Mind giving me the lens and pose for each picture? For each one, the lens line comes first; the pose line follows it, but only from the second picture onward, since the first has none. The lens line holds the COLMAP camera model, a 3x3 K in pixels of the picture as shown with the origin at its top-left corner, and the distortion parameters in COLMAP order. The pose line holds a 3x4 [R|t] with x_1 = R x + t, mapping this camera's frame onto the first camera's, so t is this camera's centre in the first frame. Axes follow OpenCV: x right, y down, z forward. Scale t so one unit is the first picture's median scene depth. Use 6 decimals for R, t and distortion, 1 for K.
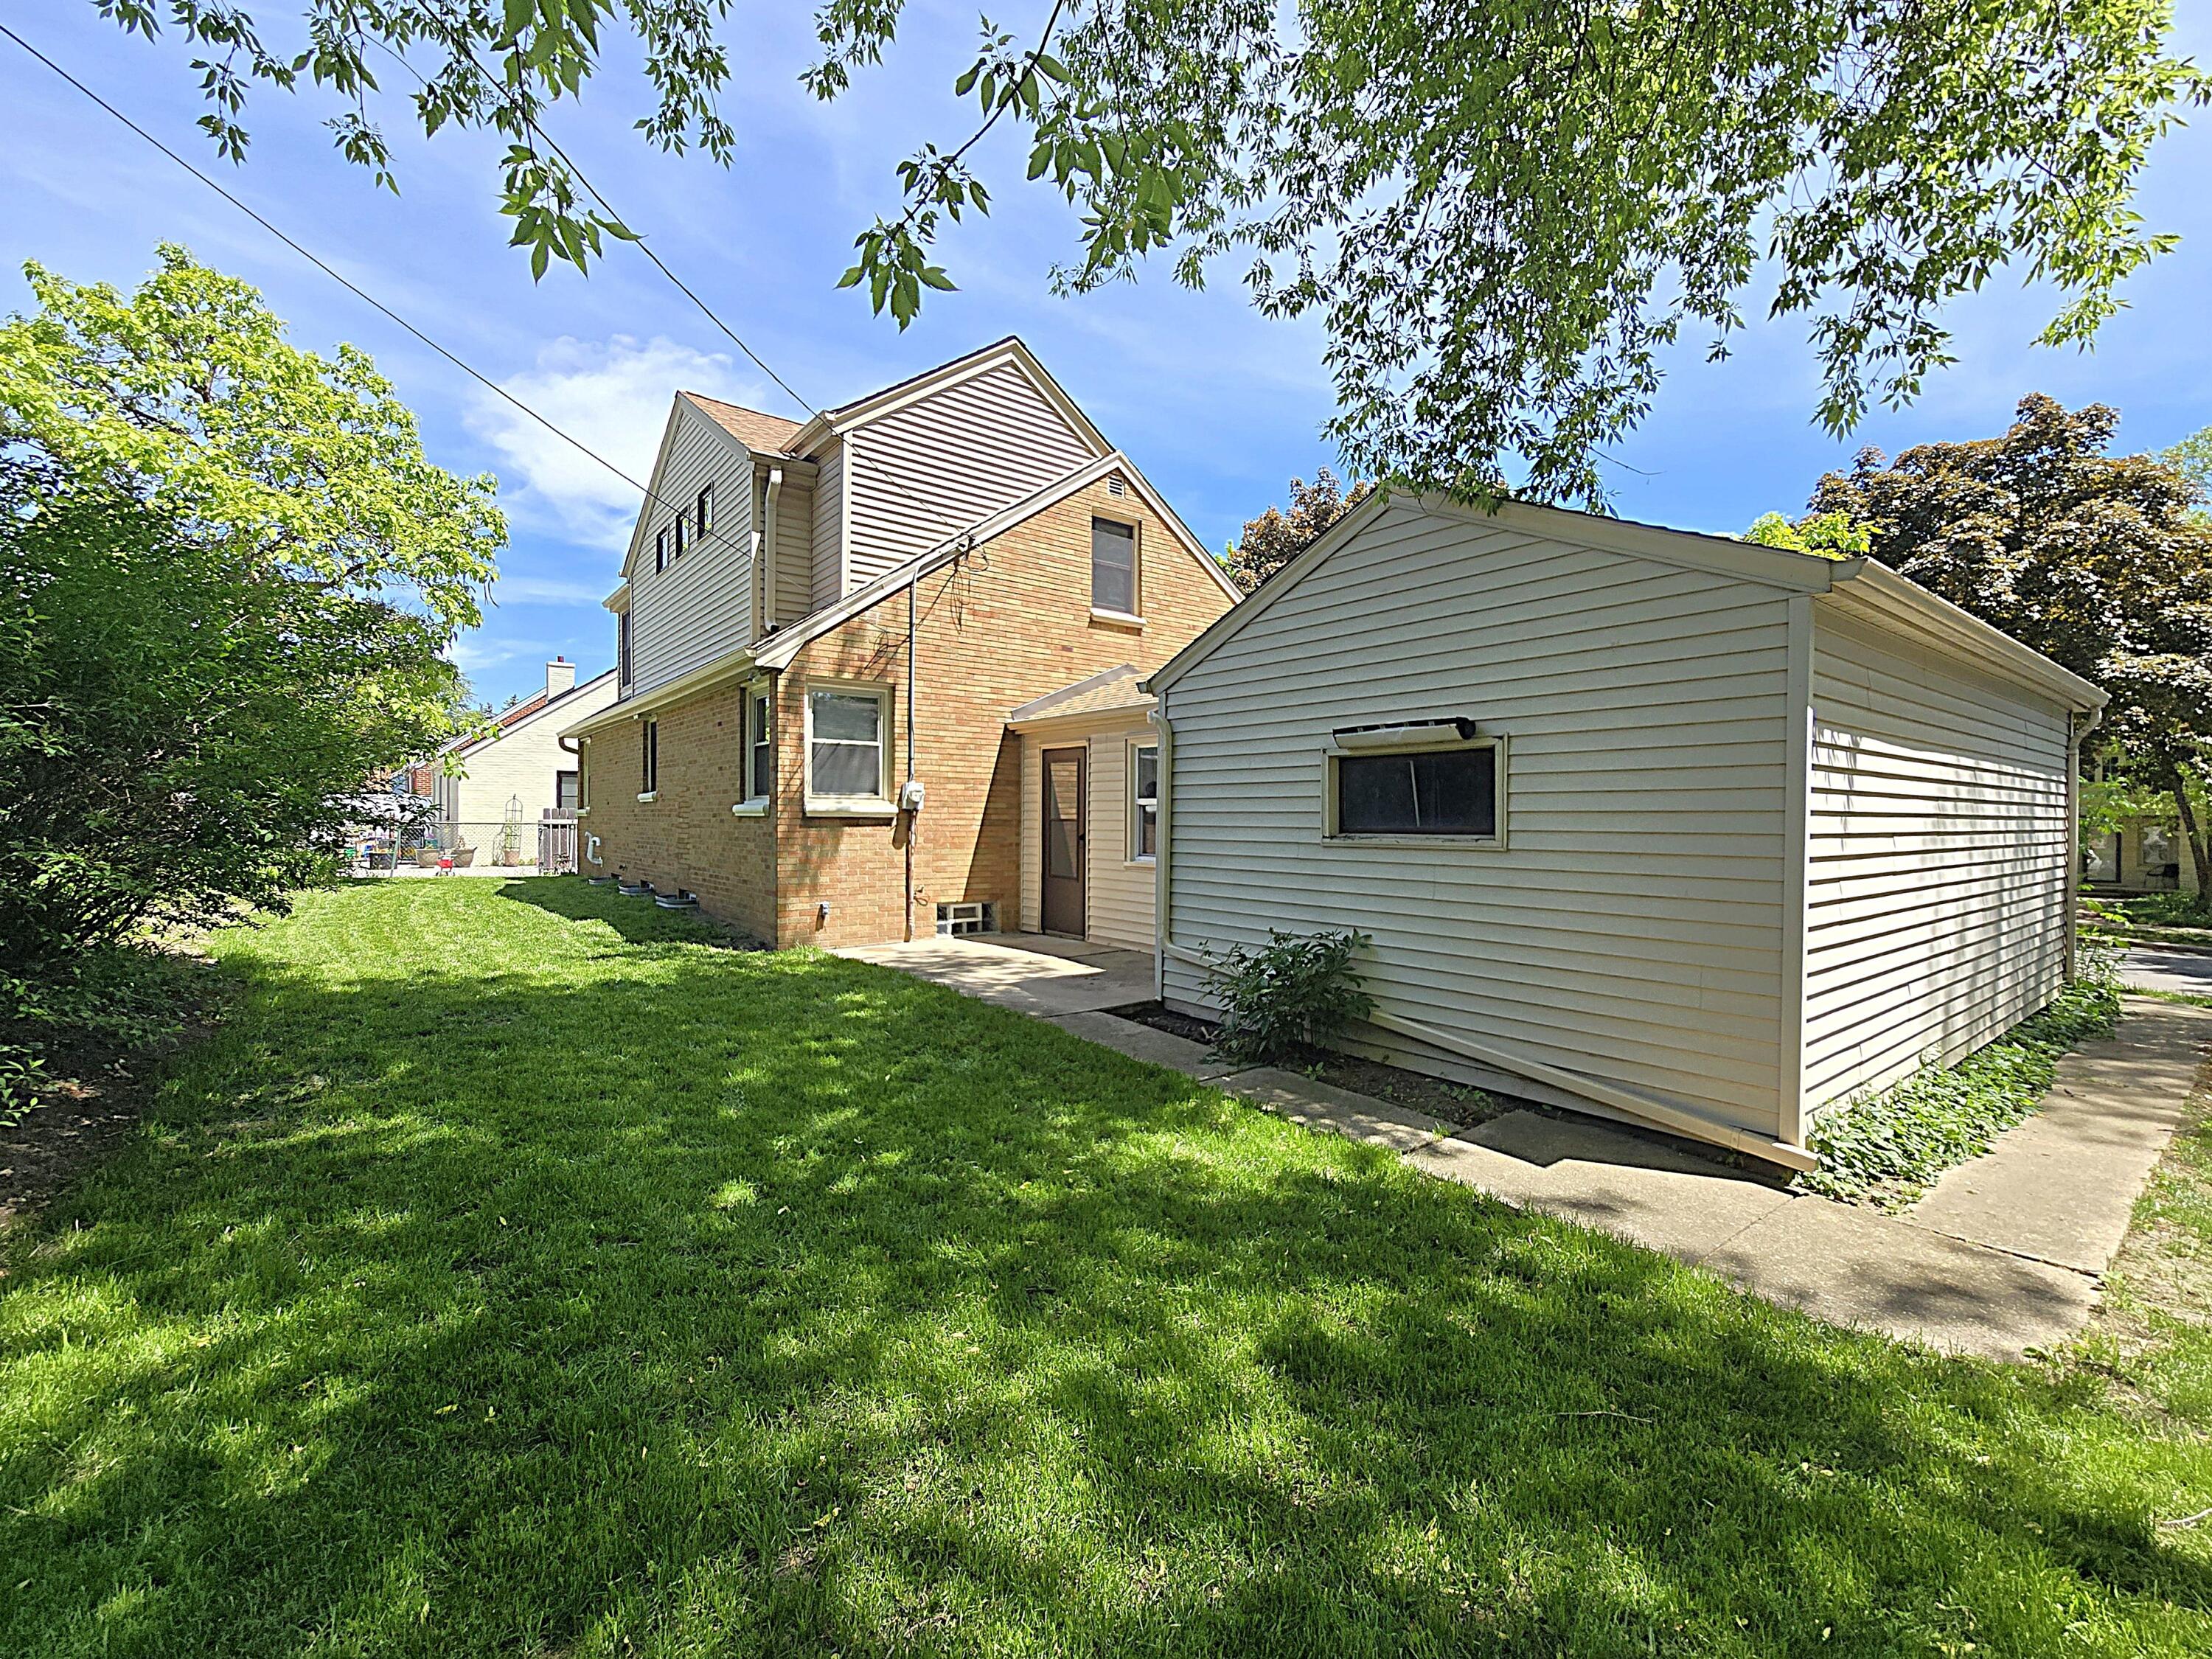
lens RADIAL K [[923.0, 0, 1117.5], [0, 923.0, 823.4], [0, 0, 1]] dist [0.003040, -0.000706]
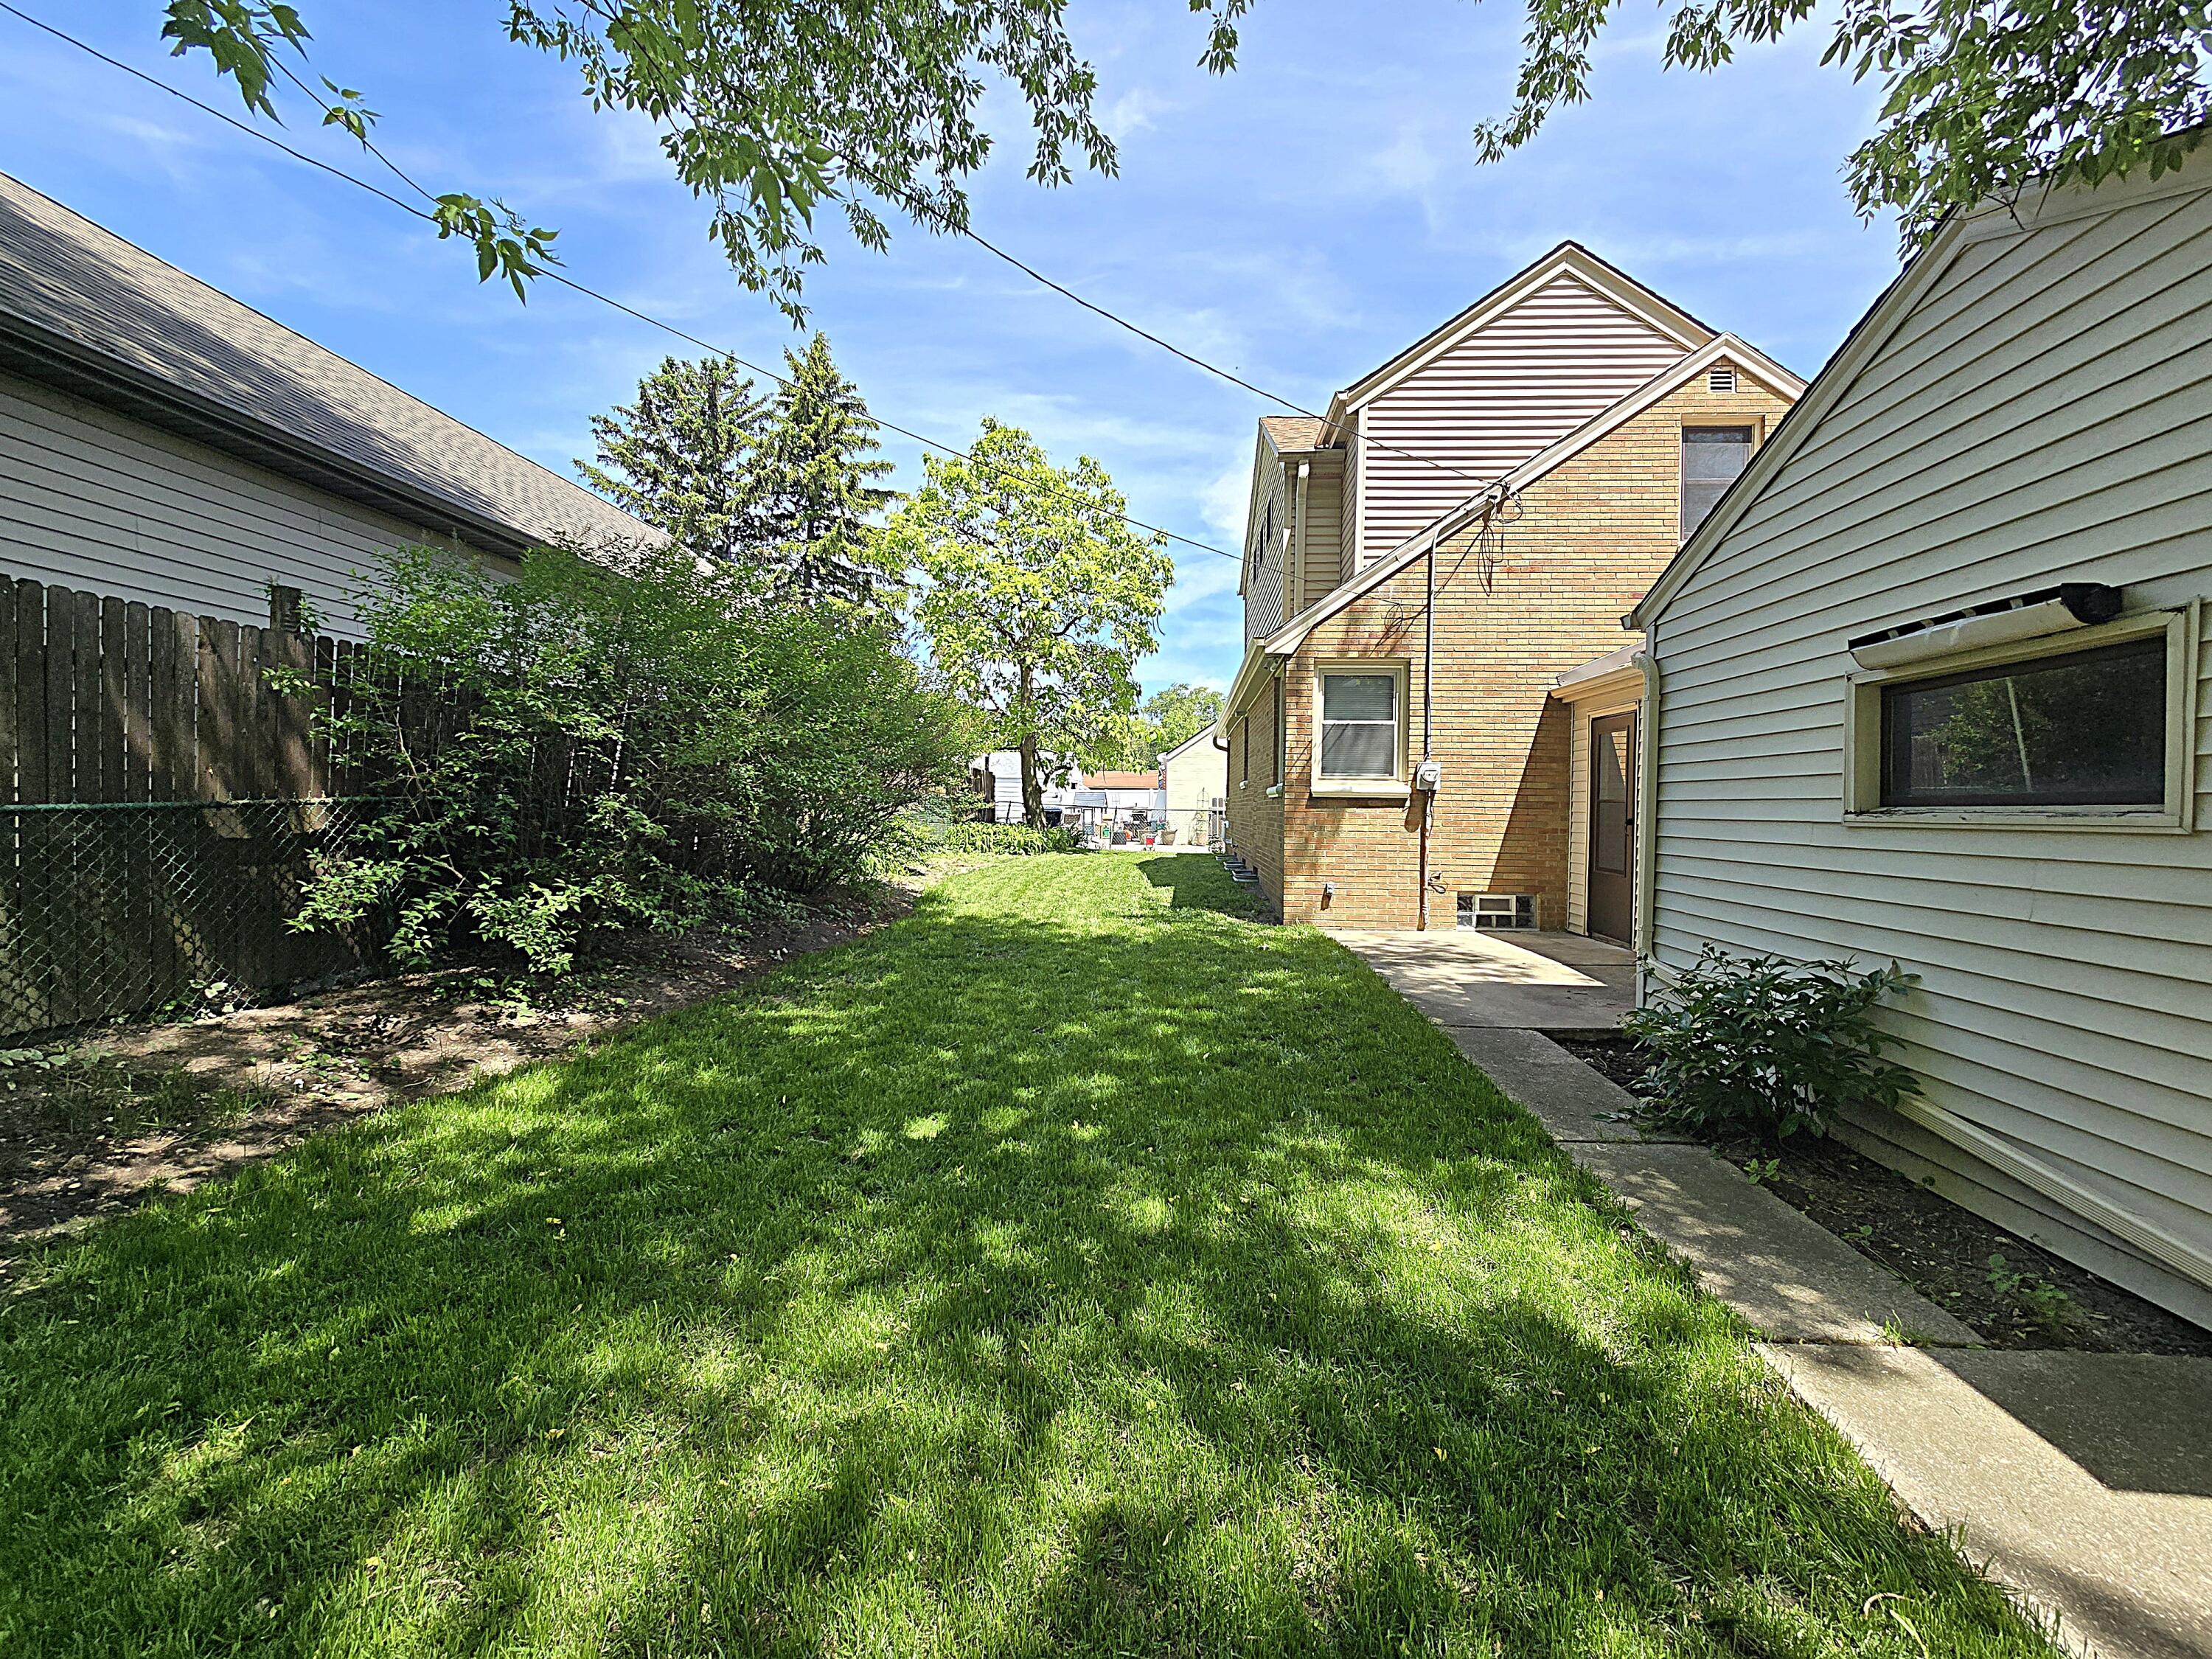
lens RADIAL K [[884.7, 0, 1129.7], [0, 884.7, 823.1], [0, 0, 1]] dist [-0.001526, 0.000111]
pose [[0.760101, 0.014713, -0.649638, 0.139832], [-0.009115, 0.999887, 0.011979, 0.010958], [0.649741, -0.003184, 0.760149, 0.122359]]
